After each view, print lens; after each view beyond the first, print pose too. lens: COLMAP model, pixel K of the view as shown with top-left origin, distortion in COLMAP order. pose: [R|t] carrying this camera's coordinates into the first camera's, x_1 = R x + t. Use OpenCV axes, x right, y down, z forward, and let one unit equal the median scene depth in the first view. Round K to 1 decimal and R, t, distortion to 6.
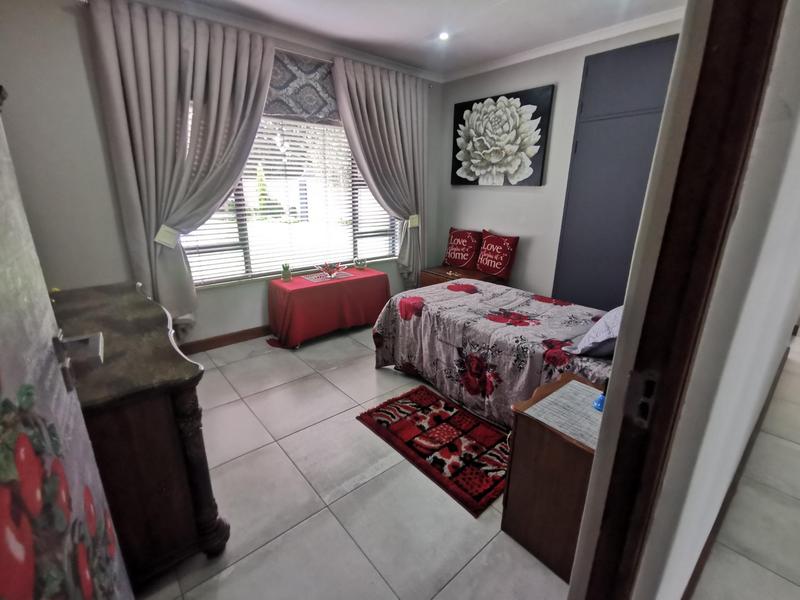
lens RADIAL K [[368.0, 0, 401.3], [0, 368.0, 300.6], [0, 0, 1]] dist [0.010896, -0.008498]
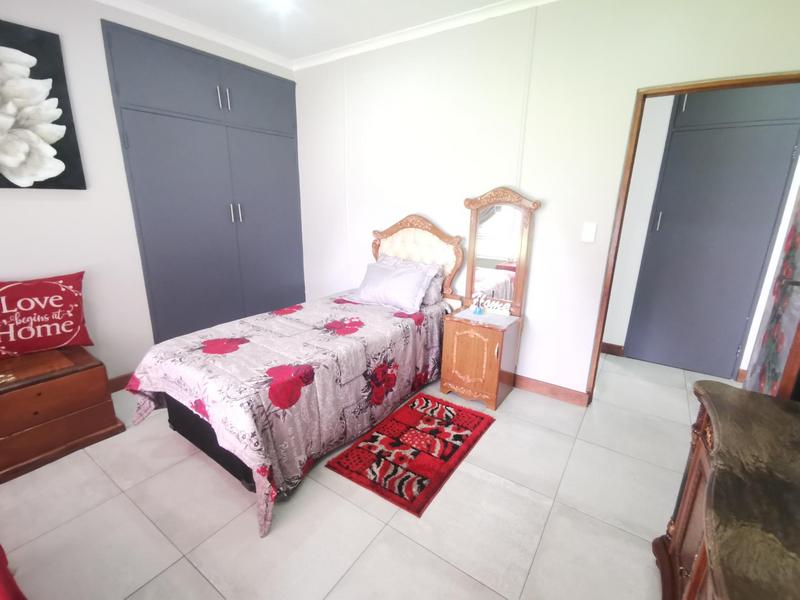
lens RADIAL K [[368.0, 0, 401.3], [0, 368.0, 300.6], [0, 0, 1]] dist [0.010896, -0.008498]
pose [[-0.263393, -0.269265, 0.926348, -0.600126], [0.267533, 0.902202, 0.338315, -0.285693], [-0.926849, 0.336939, -0.165597, 0.910679]]
